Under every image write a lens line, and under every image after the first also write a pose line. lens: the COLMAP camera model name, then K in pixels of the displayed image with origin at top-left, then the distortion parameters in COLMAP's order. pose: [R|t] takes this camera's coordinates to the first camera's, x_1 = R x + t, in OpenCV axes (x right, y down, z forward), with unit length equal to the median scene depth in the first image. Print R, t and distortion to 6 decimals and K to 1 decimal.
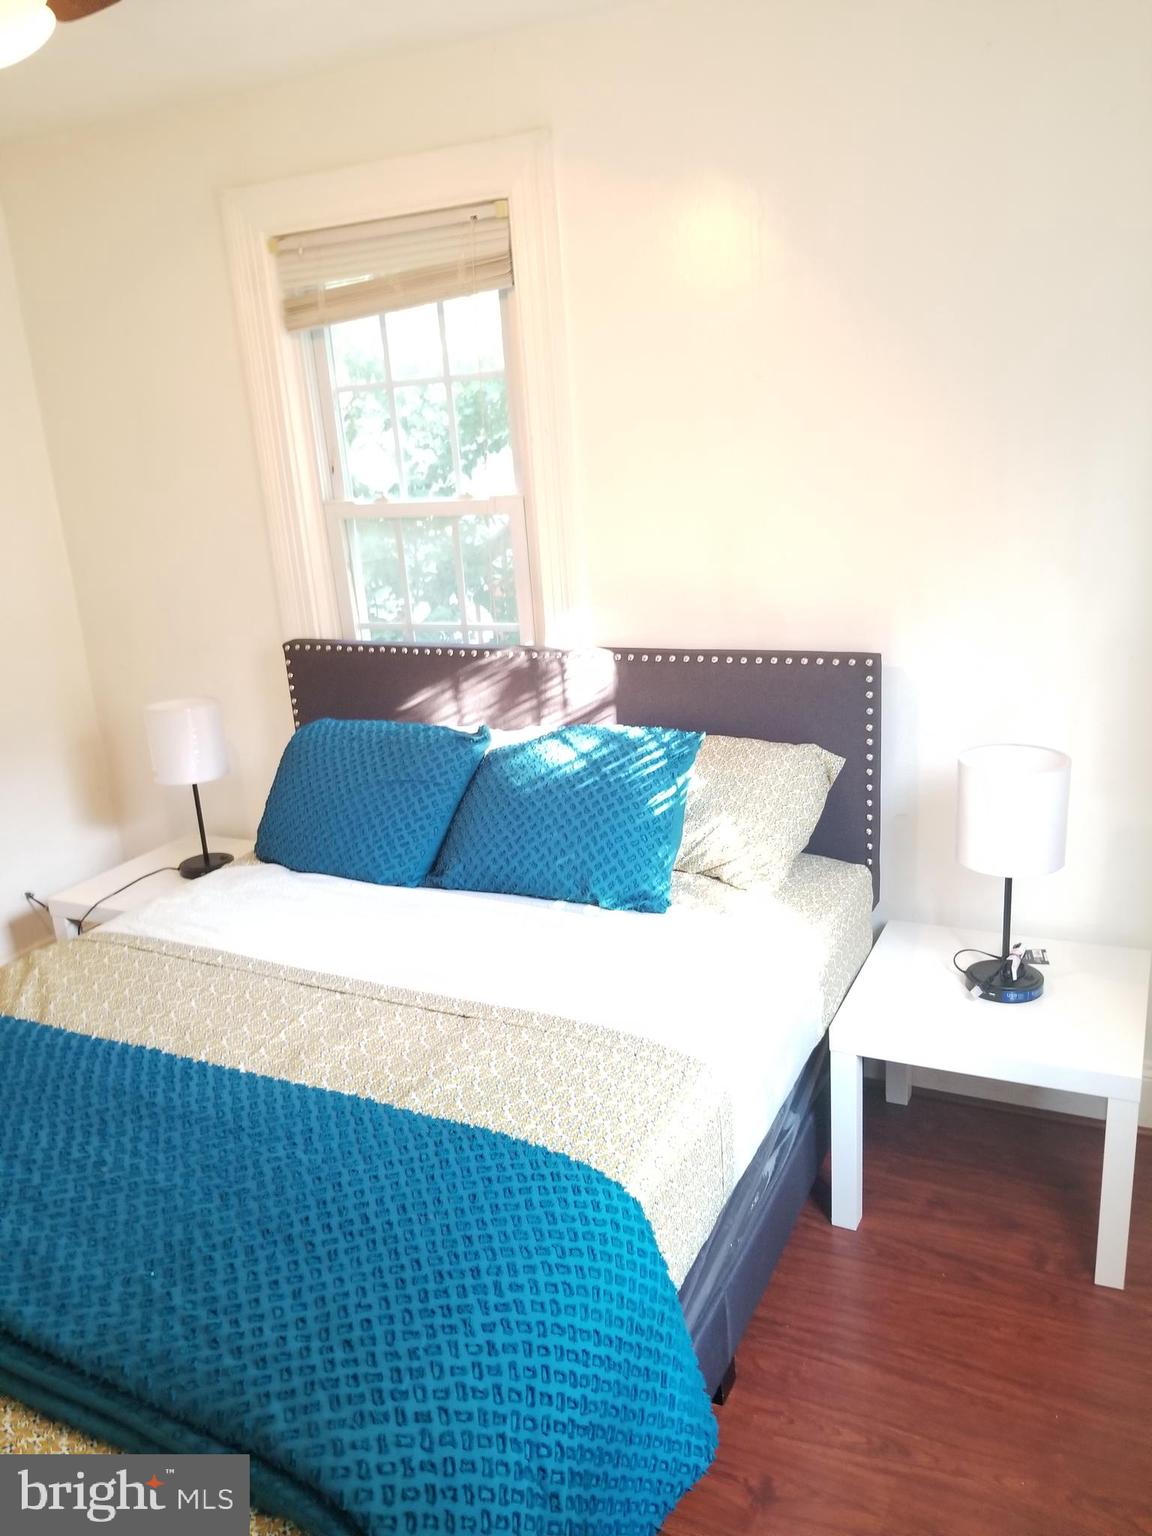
lens RADIAL K [[1194.1, 0, 565.8], [0, 1194.1, 793.3], [0, 0, 1]] dist [0.077428, -0.144063]
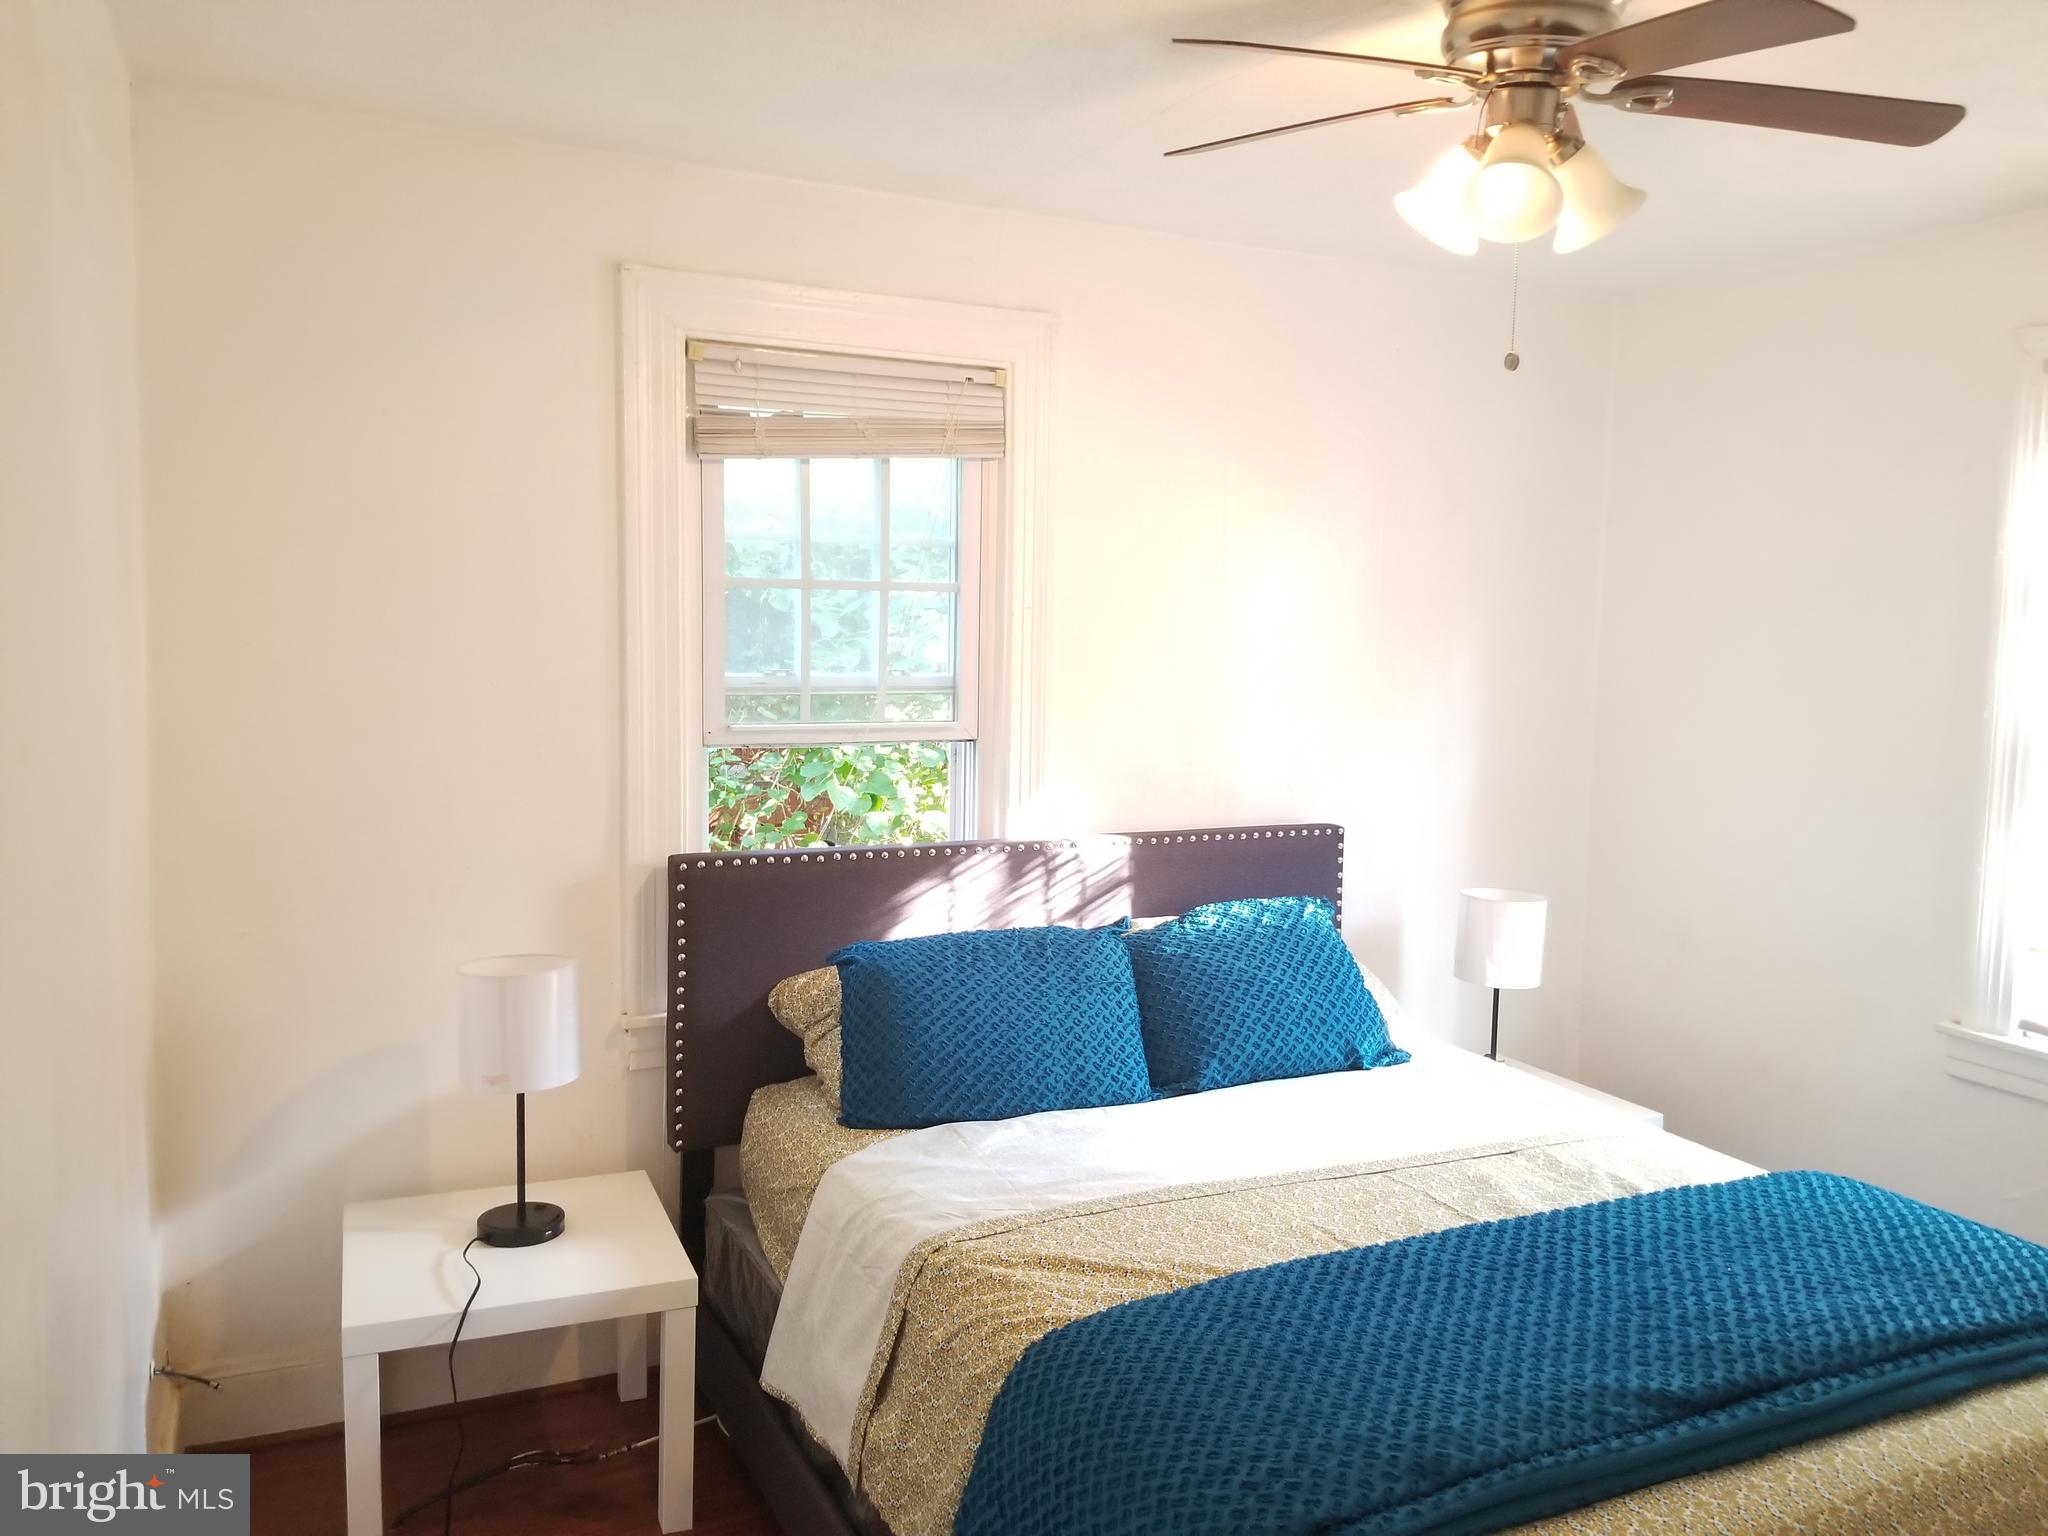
lens RADIAL K [[1592.2, 0, 1050.3], [0, 1592.2, 762.2], [0, 0, 1]] dist [0.077428, -0.144063]
pose [[0.607672, -0.000800, 0.794188, -1.247141], [0.176705, 0.975069, -0.134224, -0.022304], [-0.774281, 0.221901, 0.592663, 0.363687]]
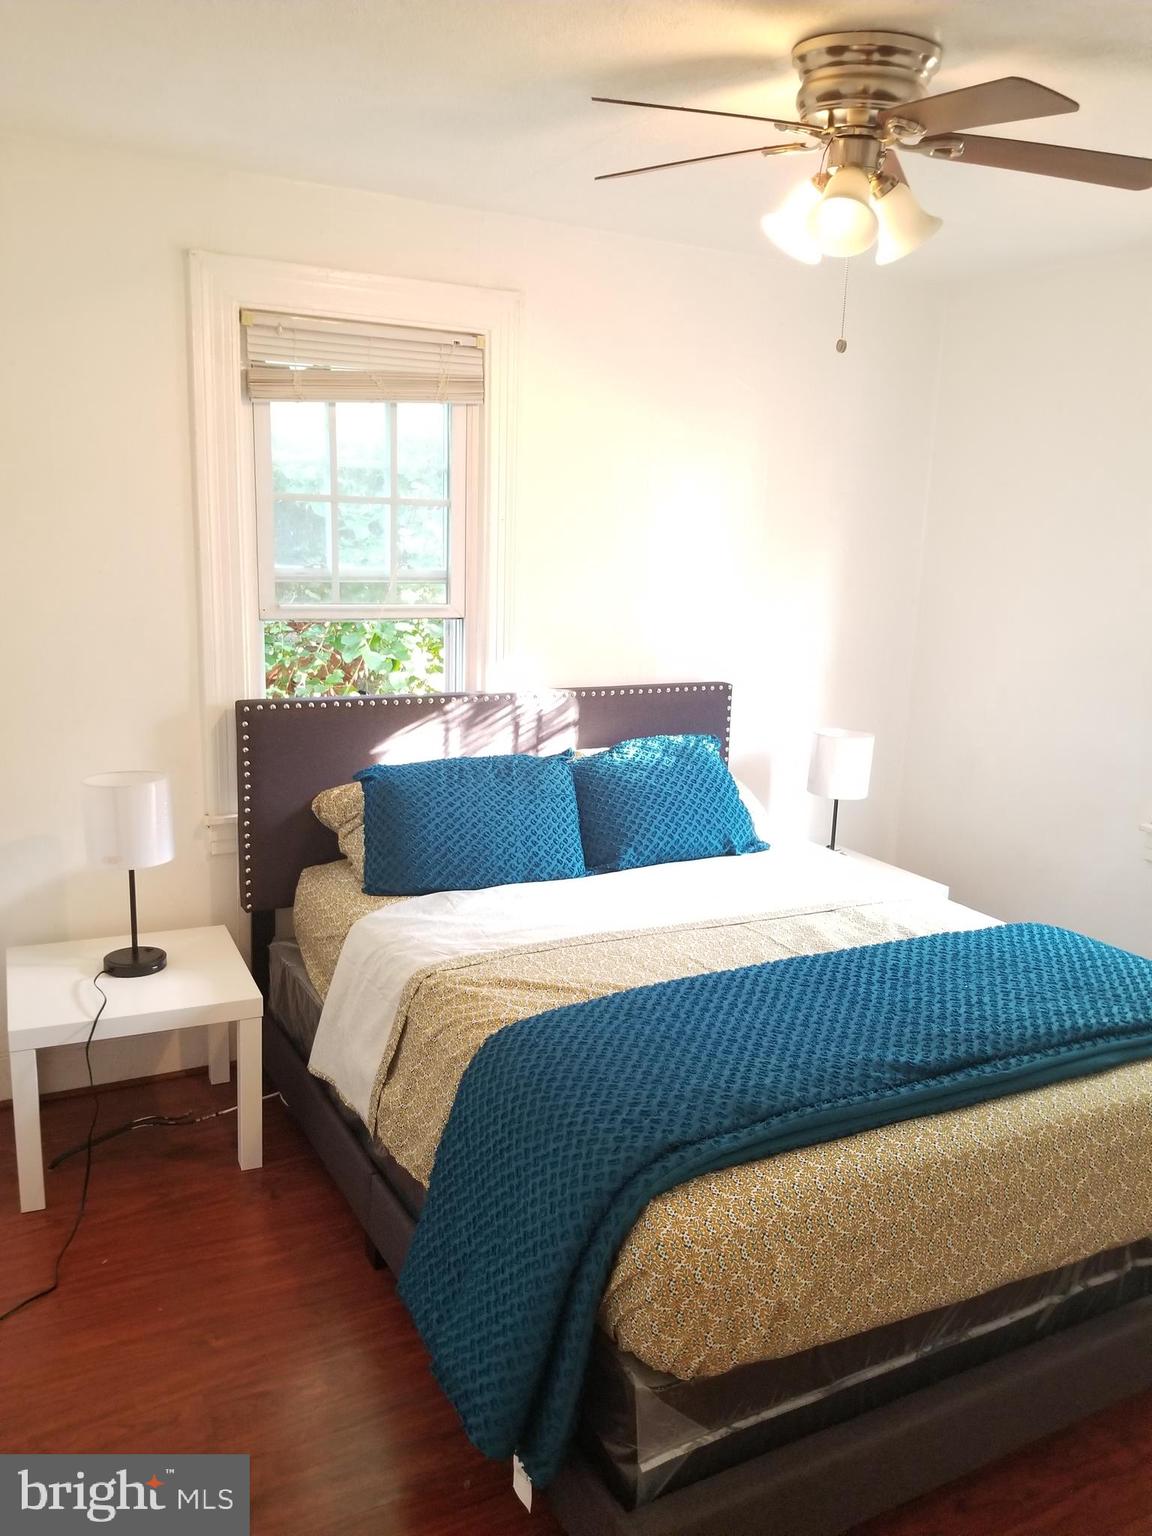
lens RADIAL K [[1194.1, 0, 584.9], [0, 1194.1, 767.6], [0, 0, 1]] dist [0.077428, -0.144063]
pose [[0.576053, -0.085761, 0.812901, -1.274697], [0.171856, 0.984960, -0.017871, -0.012655], [-0.799142, 0.149997, 0.582127, 0.310138]]
